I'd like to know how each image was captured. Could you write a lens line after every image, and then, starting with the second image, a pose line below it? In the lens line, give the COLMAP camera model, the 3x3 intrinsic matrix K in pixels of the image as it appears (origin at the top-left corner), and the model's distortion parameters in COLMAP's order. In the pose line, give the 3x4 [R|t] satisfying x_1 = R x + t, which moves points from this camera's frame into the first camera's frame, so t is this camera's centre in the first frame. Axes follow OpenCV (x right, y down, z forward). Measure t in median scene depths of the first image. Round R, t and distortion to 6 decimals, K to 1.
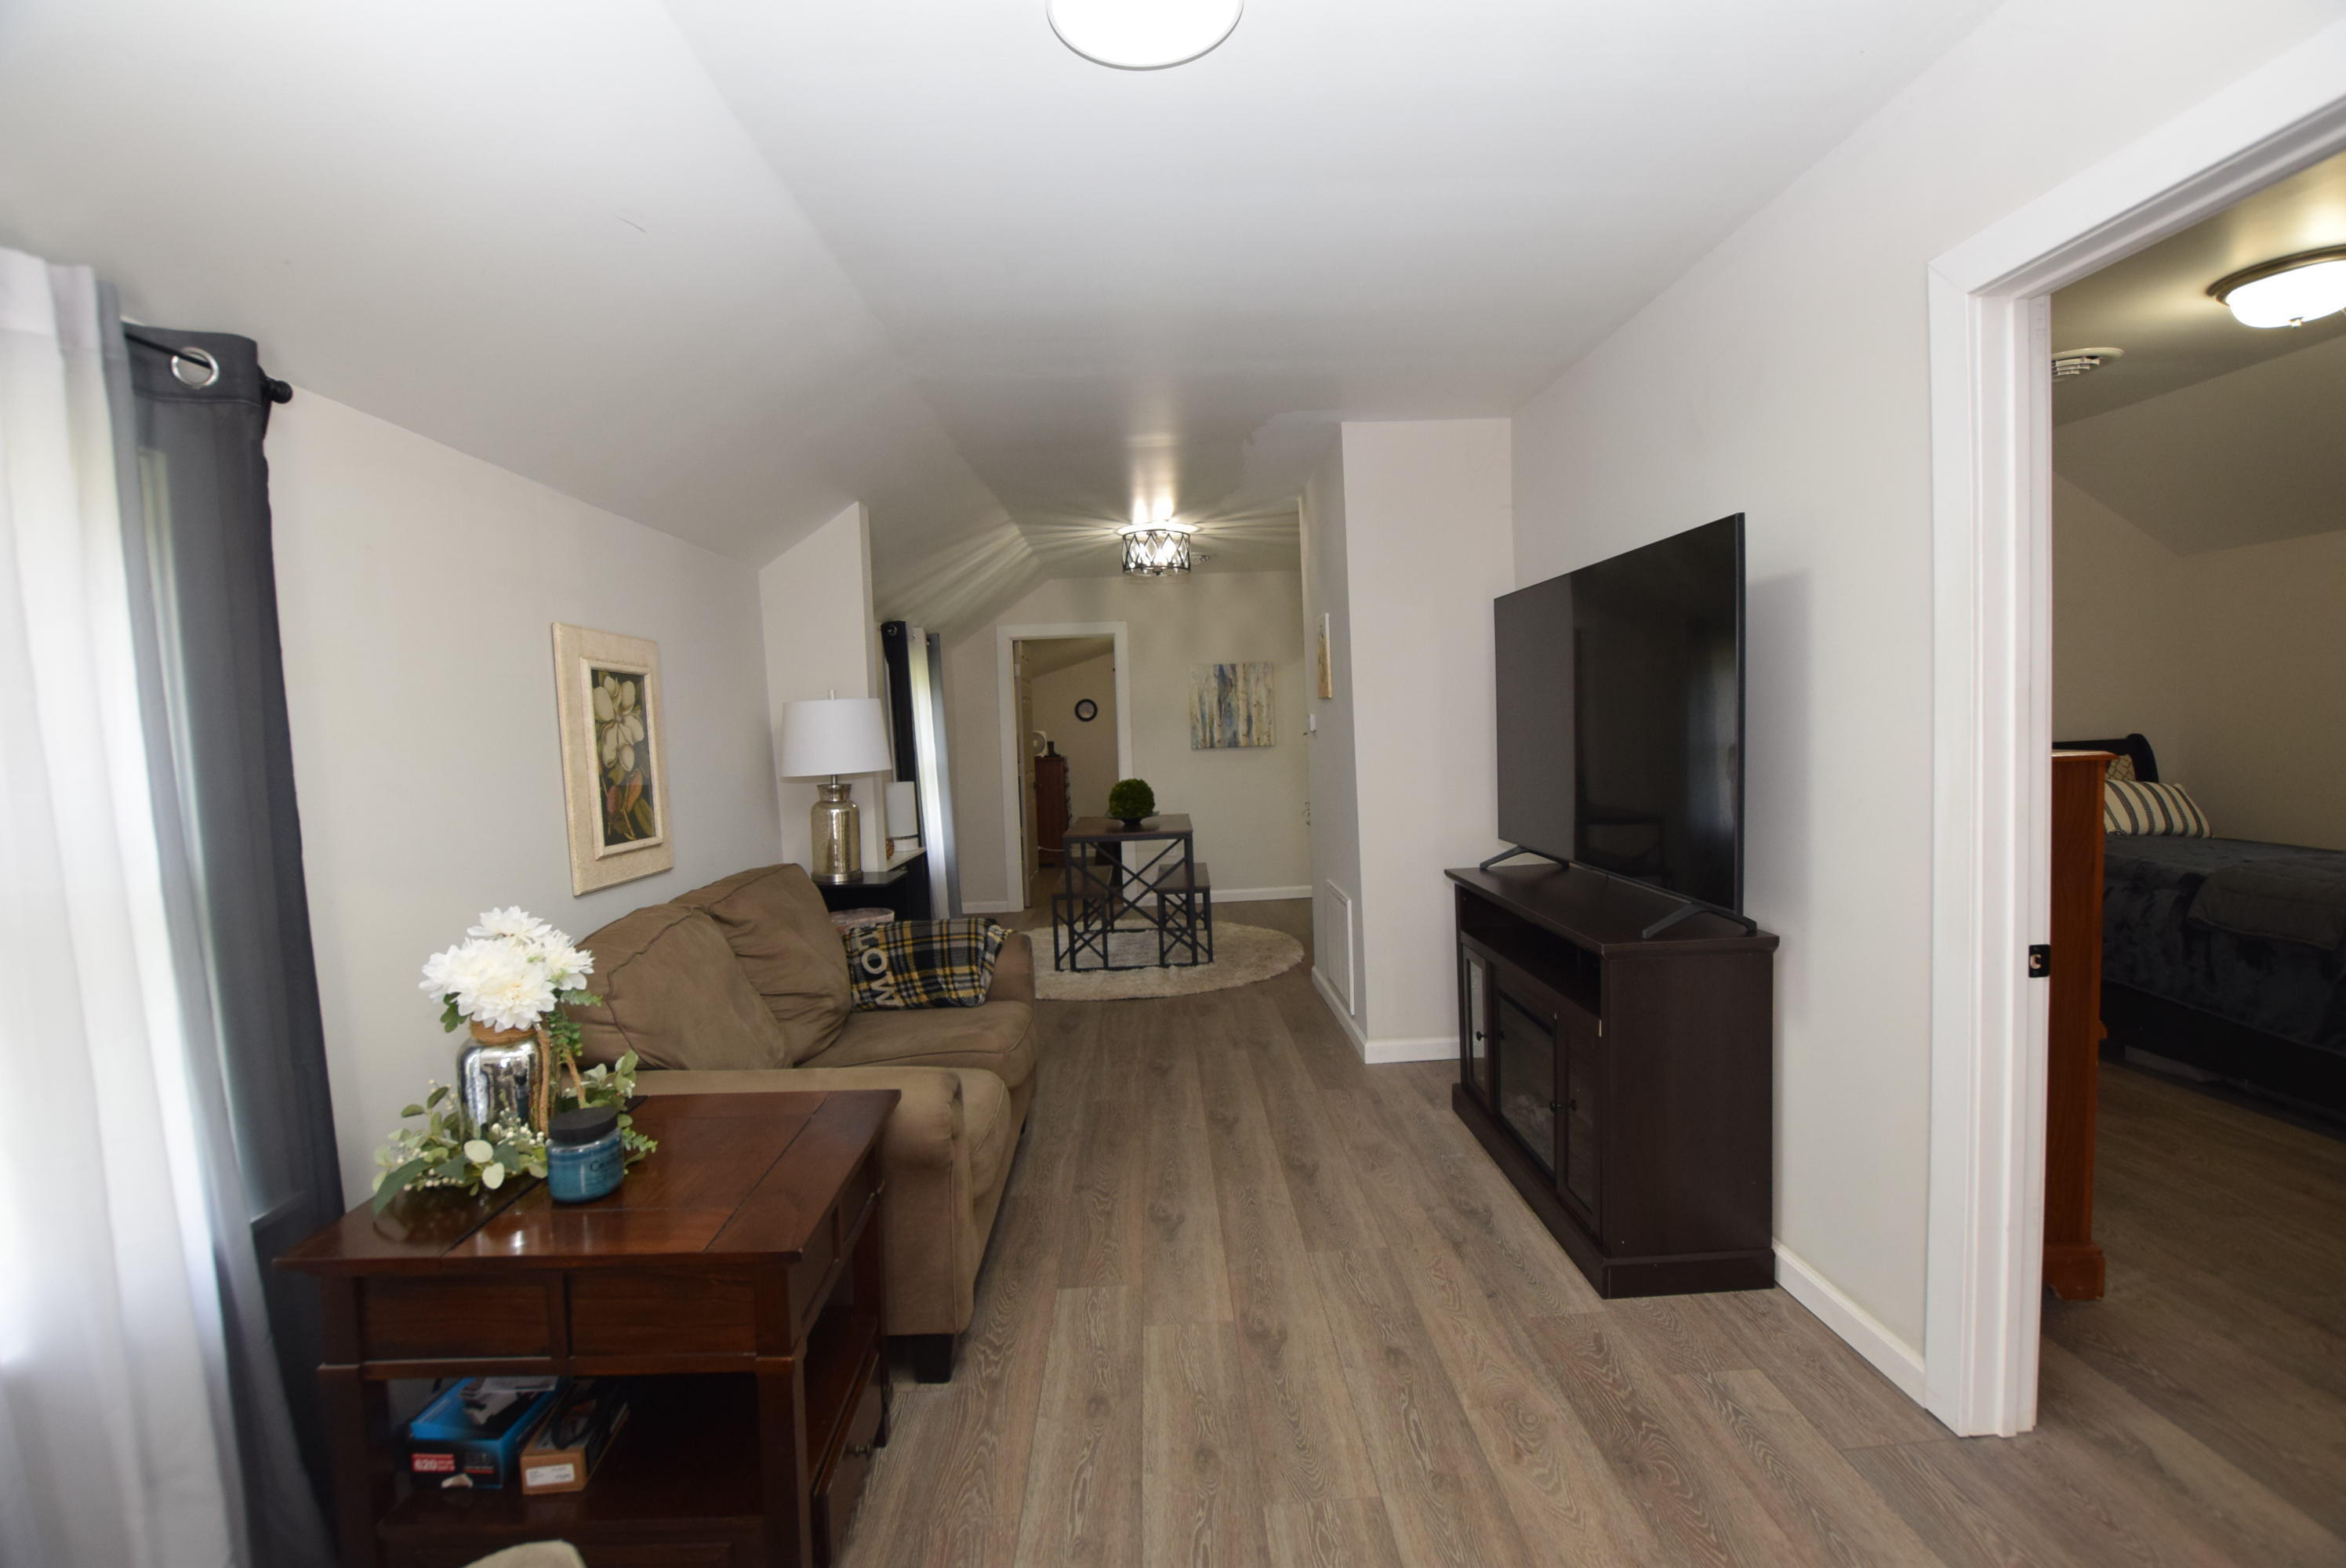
lens RADIAL K [[1028.7, 0, 1178.0], [0, 1028.7, 781.7], [0, 0, 1]] dist [-0.025163, 0.000526]
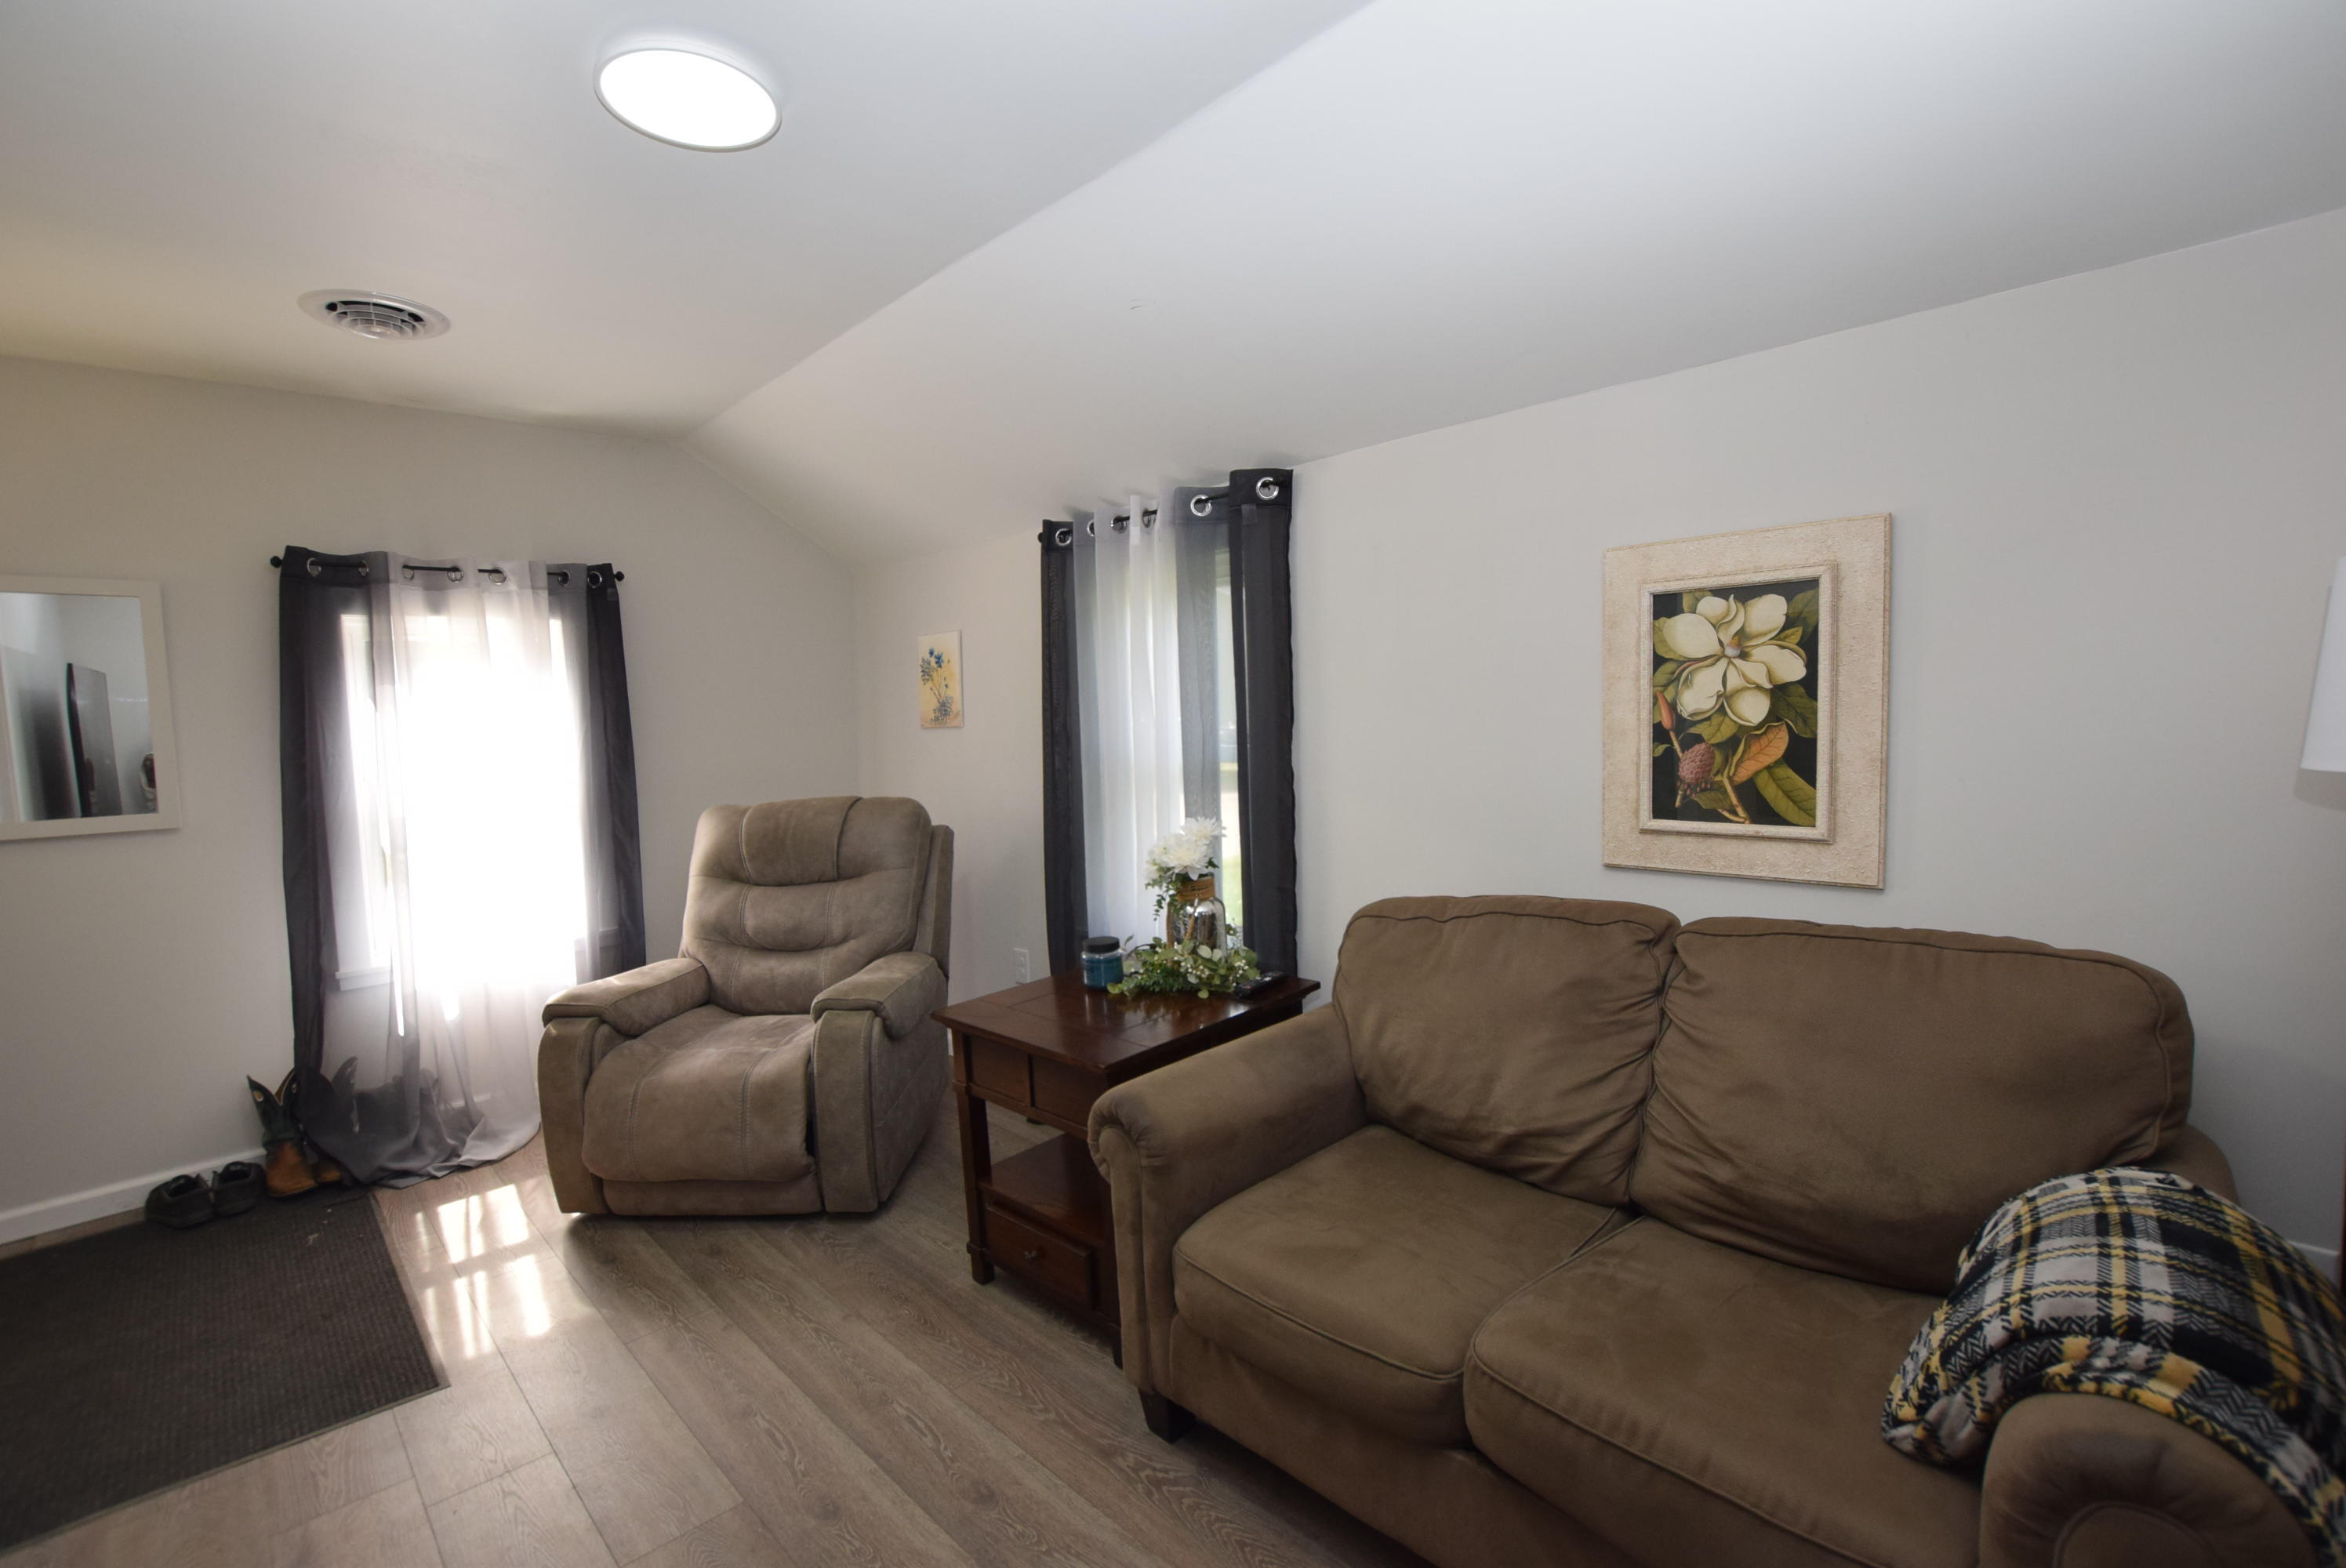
lens RADIAL K [[1028.7, 0, 1178.4], [0, 1028.7, 779.7], [0, 0, 1]] dist [-0.025163, 0.000526]
pose [[-0.725918, 0.119353, -0.677346, 0.286660], [0.036535, 0.990129, 0.135313, -0.102602], [0.686810, 0.073480, -0.723114, 1.535717]]
